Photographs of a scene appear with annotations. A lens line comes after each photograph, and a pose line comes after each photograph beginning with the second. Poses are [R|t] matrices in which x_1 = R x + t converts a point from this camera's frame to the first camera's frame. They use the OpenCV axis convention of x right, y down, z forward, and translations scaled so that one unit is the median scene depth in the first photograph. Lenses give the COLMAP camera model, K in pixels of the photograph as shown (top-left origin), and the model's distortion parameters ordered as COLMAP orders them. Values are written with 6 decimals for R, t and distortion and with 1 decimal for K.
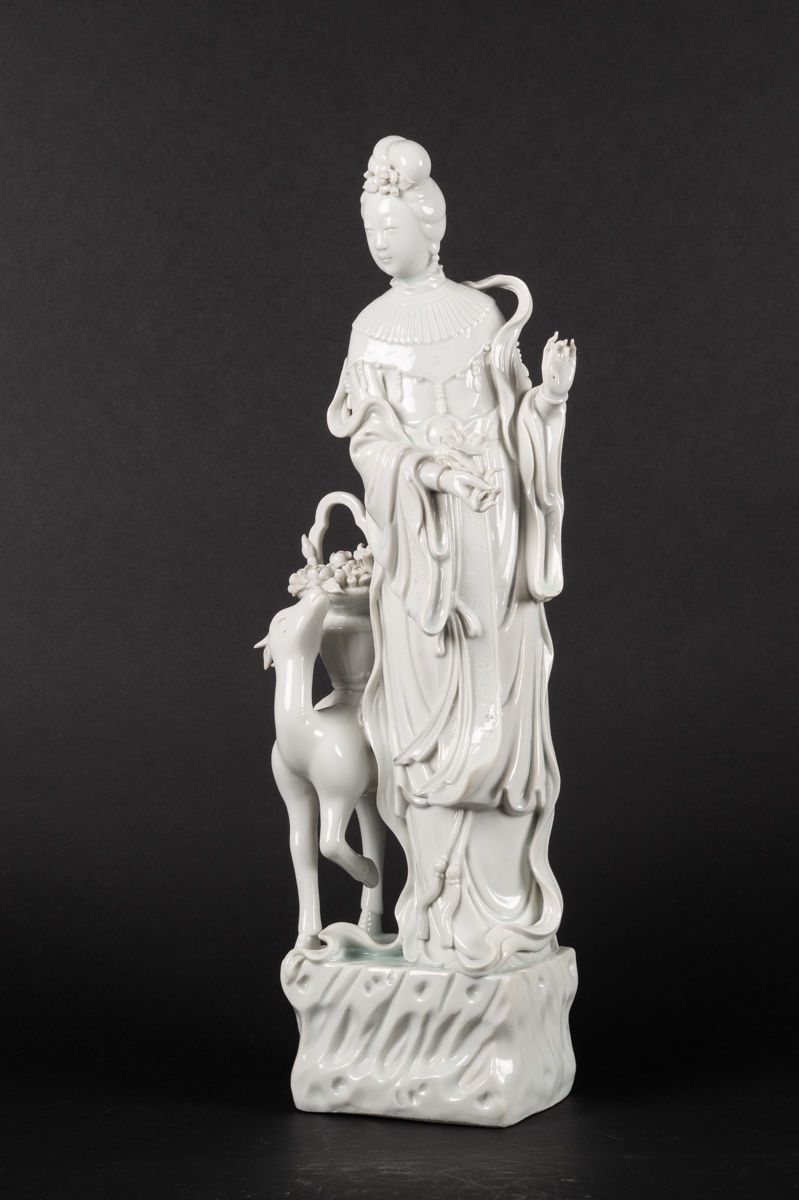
lens RADIAL K [[2965.3, 0, 399.5], [0, 2965.3, 600.0], [0, 0, 1]] dist [0.018280, 0.172939]
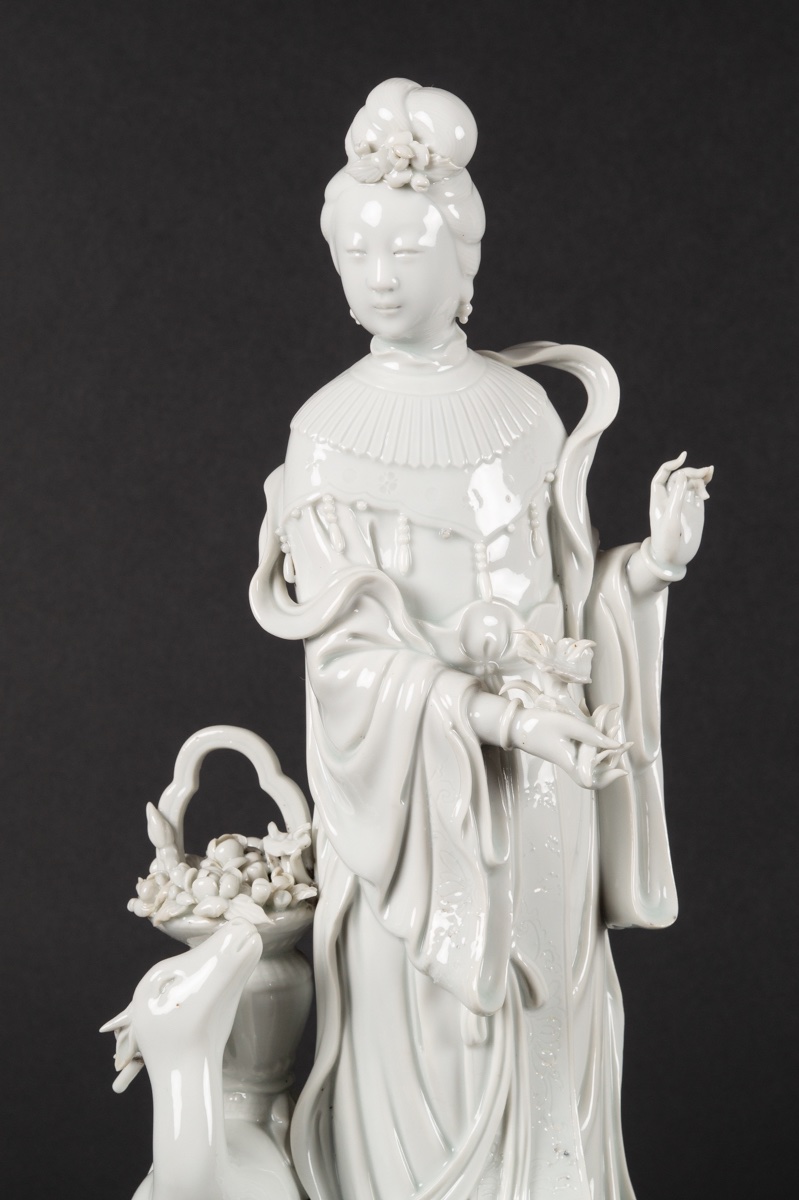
lens RADIAL K [[2965.3, 0, 399.5], [0, 2965.3, 600.0], [0, 0, 1]] dist [0.018280, 0.172939]
pose [[0.923266, 0.000127, 0.384161, -0.207139], [-0.003718, 0.999956, 0.008603, -0.066733], [-0.384143, -0.009371, 0.923226, 0.503479]]
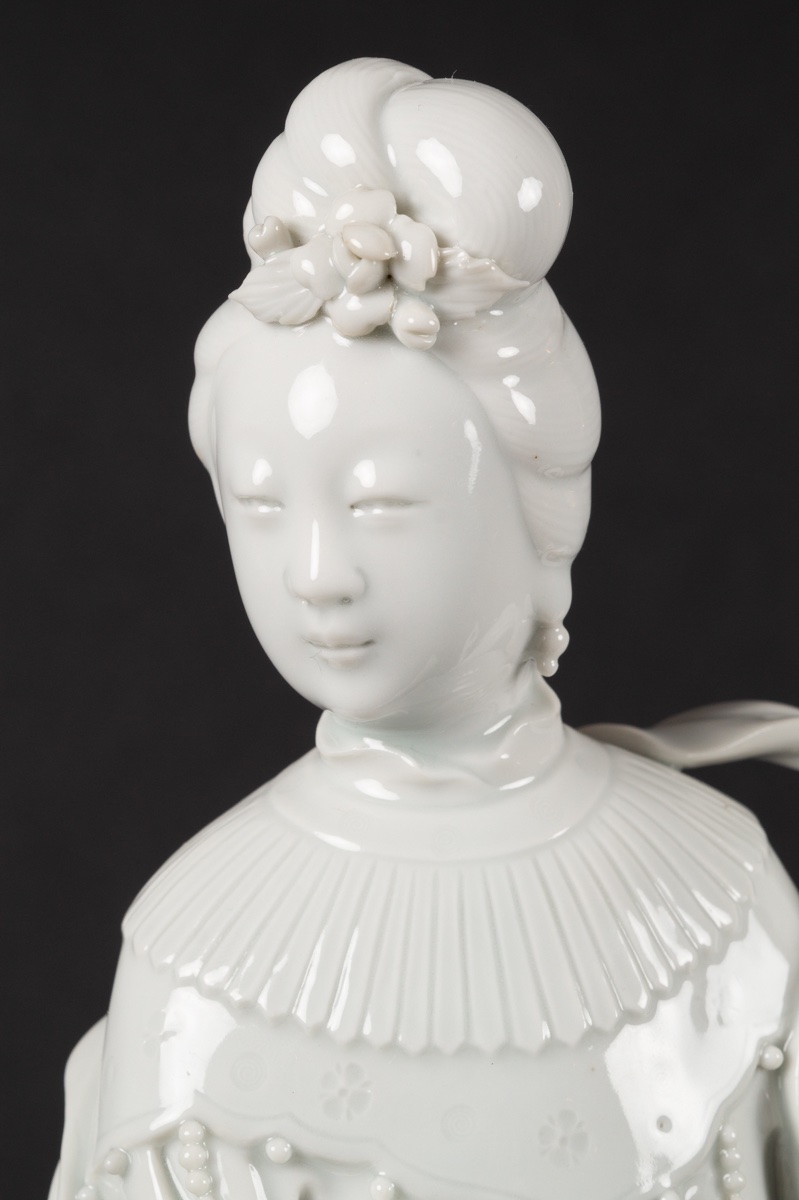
lens RADIAL K [[2965.3, 0, 399.5], [0, 2965.3, 600.0], [0, 0, 1]] dist [0.018280, 0.172939]
pose [[0.959194, 0.017556, 0.282204, -0.058949], [-0.006625, 0.999192, -0.039643, -0.109567], [-0.282672, 0.036156, 0.958535, 0.797202]]
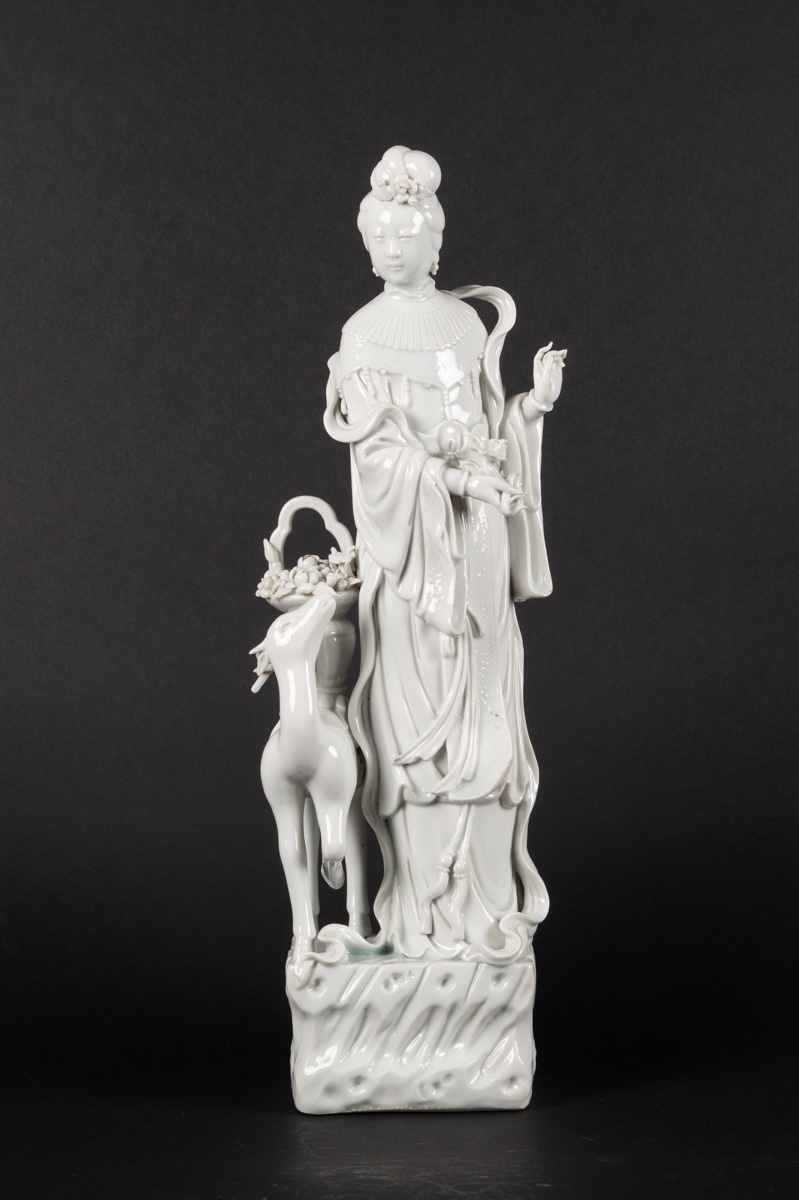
lens RADIAL K [[2965.3, 0, 399.5], [0, 2965.3, 600.0], [0, 0, 1]] dist [0.018280, 0.172939]
pose [[0.895194, -0.018173, 0.445305, -0.455924], [0.016191, 0.999835, 0.008255, -0.009291], [-0.445382, -0.000180, 0.895341, 0.090082]]
